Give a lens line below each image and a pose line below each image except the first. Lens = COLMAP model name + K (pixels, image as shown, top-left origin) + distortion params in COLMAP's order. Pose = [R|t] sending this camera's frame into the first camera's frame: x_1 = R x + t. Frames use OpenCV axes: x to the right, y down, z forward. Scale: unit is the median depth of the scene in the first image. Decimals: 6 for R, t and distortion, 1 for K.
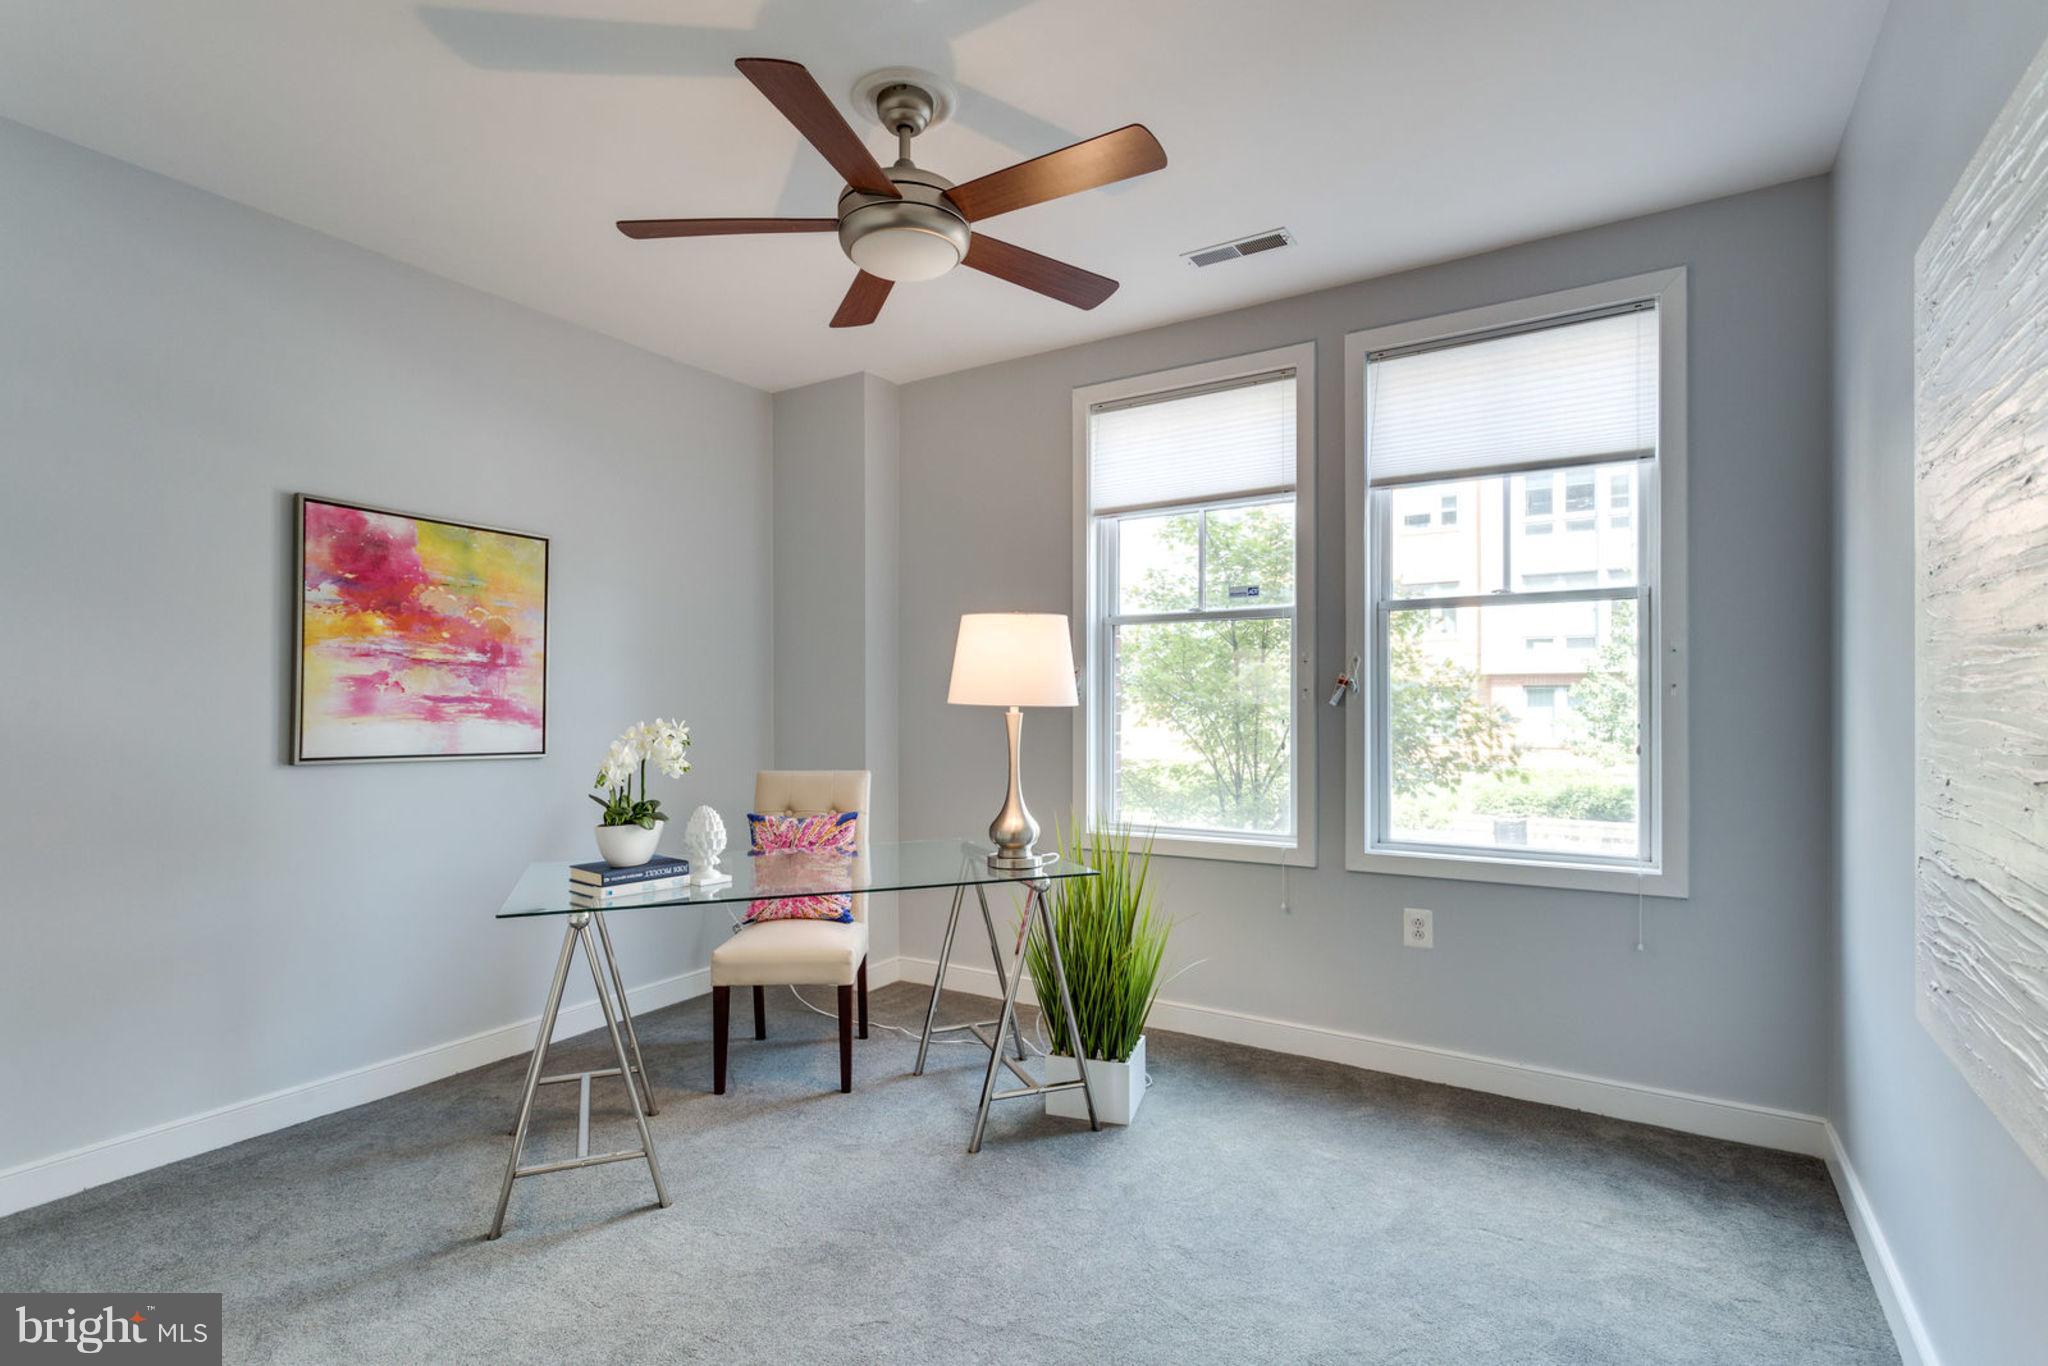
lens RADIAL K [[982.8, 0, 1011.4], [0, 982.8, 708.0], [0, 0, 1]] dist [0.000605, -0.000250]
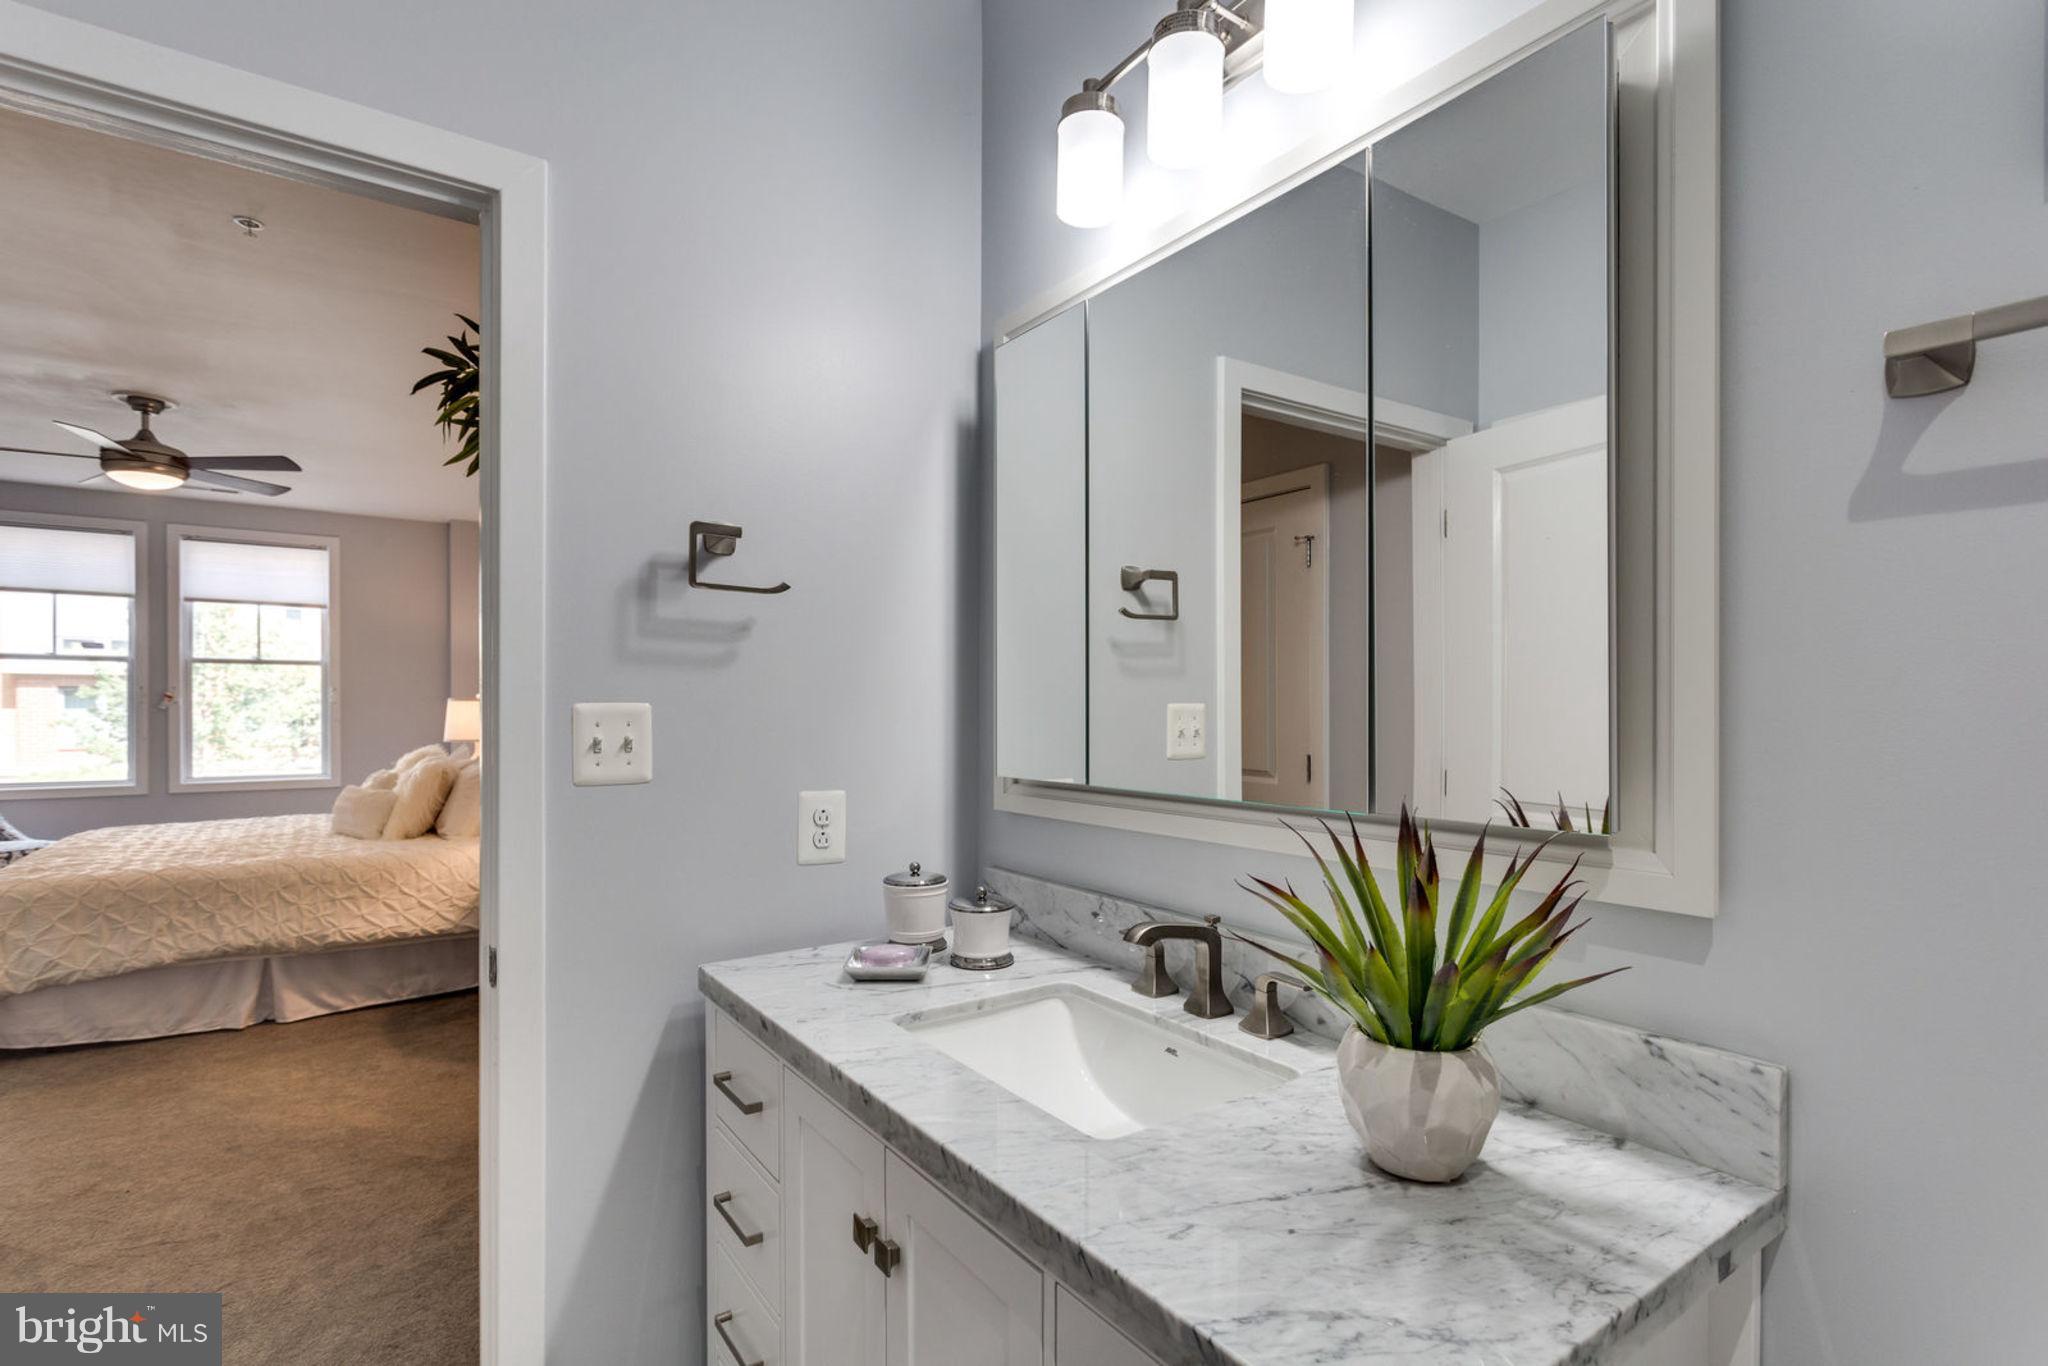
lens RADIAL K [[982.8, 0, 1011.4], [0, 982.8, 708.0], [0, 0, 1]] dist [0.000605, -0.000250]
pose [[0.368356, 0.012198, 0.929605, -0.871698], [0.010623, 0.999793, -0.017329, 0.045924], [-0.929624, 0.016258, 0.368150, -1.303272]]
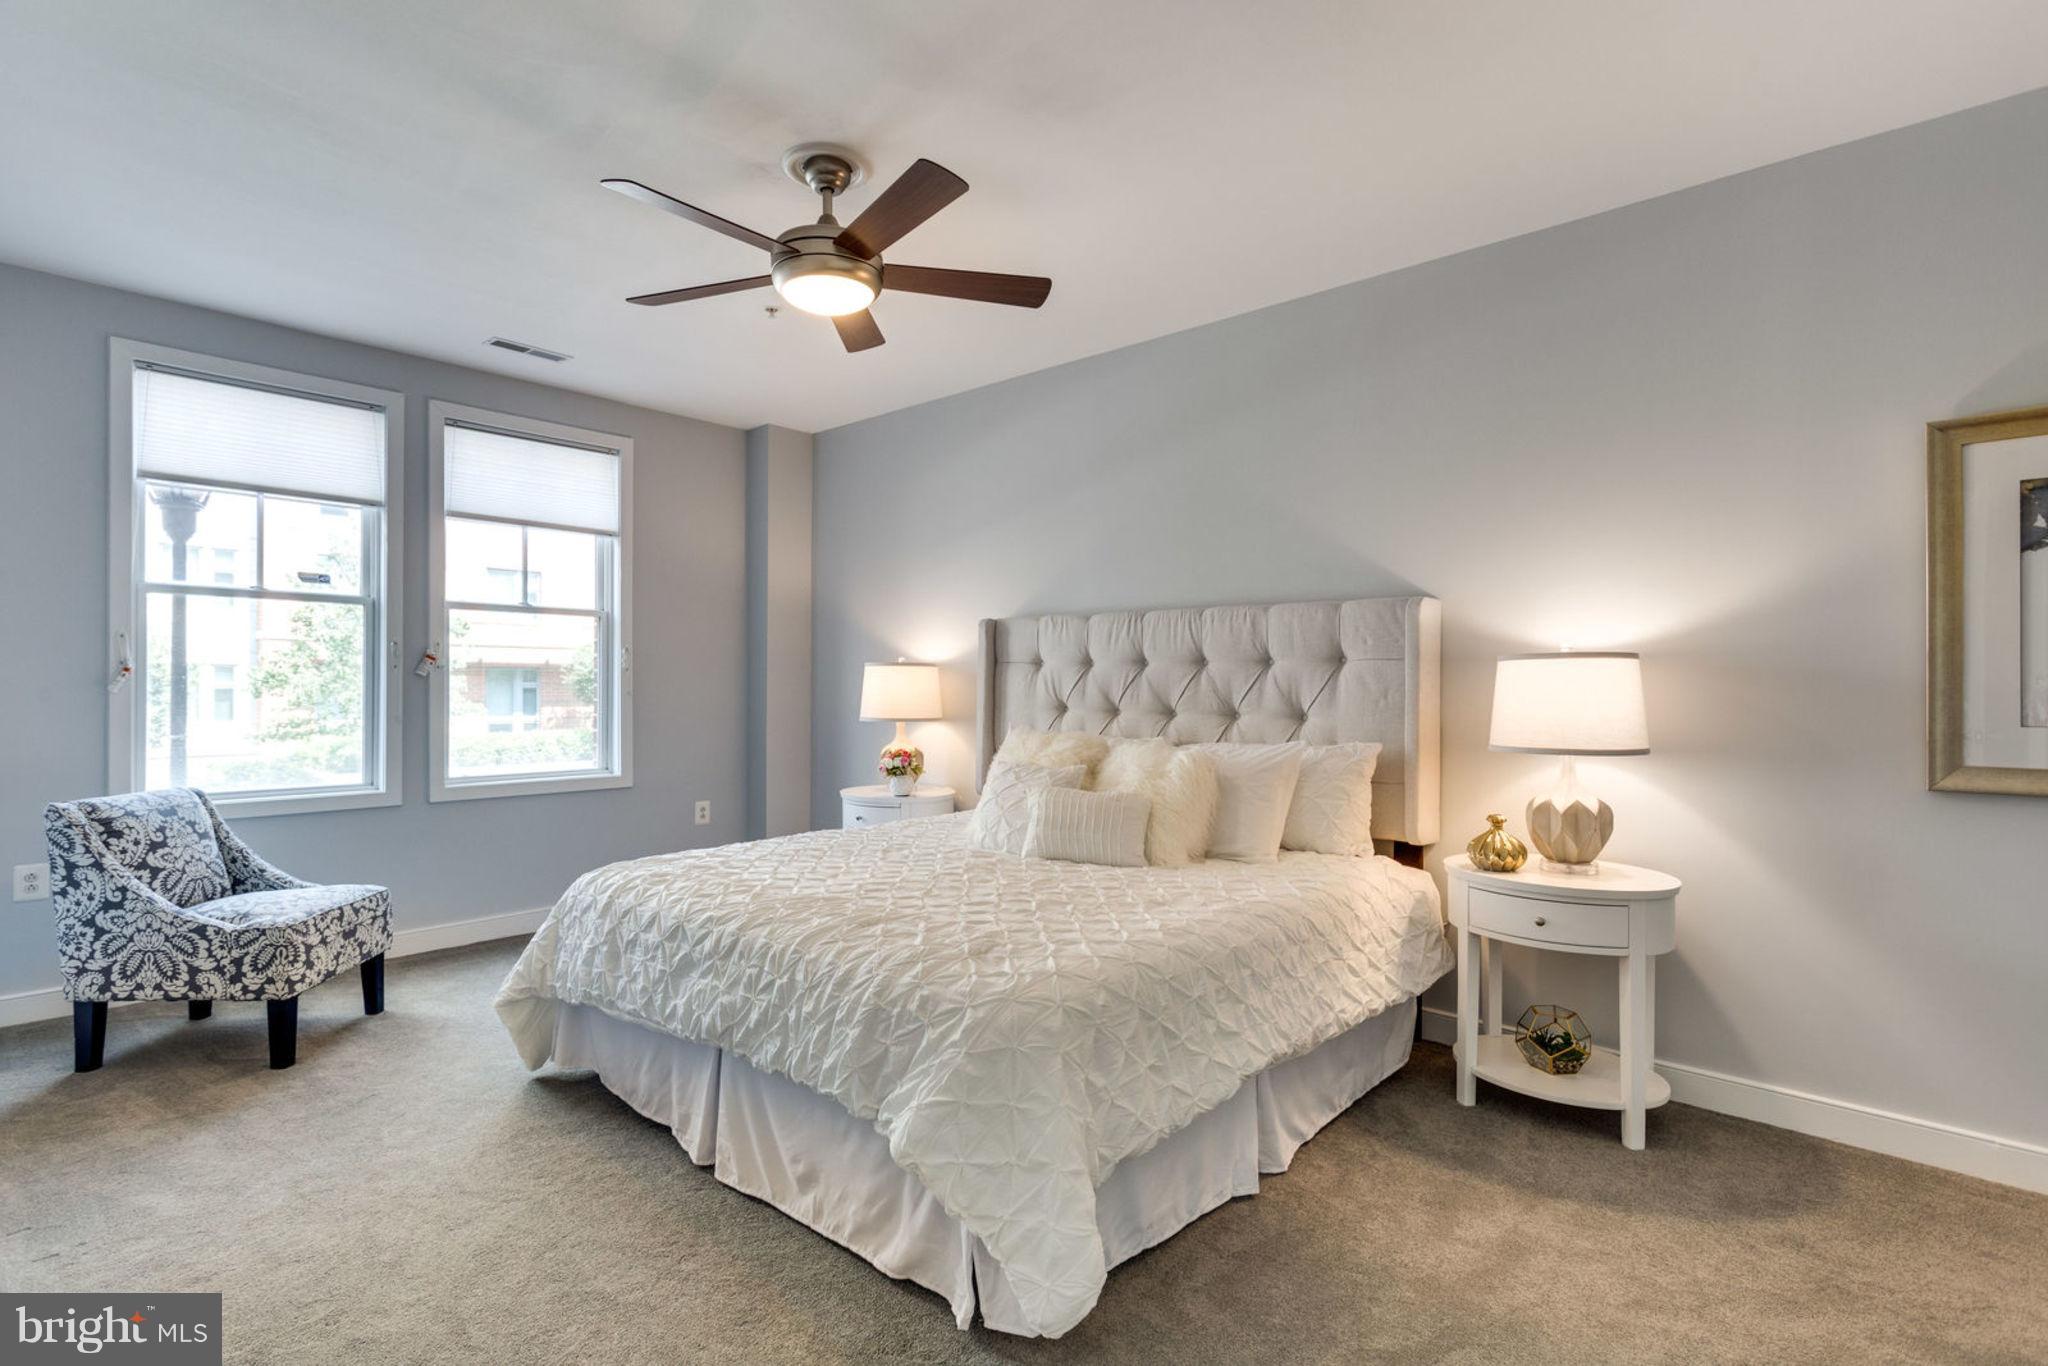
lens RADIAL K [[992.5, 0, 1020.5], [0, 992.5, 663.3], [0, 0, 1]] dist [0.000212, -0.000141]
pose [[0.145613, 0.036834, 0.988656, -0.859355], [0.016007, 0.999088, -0.039580, 0.043841], [-0.989212, 0.021589, 0.144890, 0.023903]]
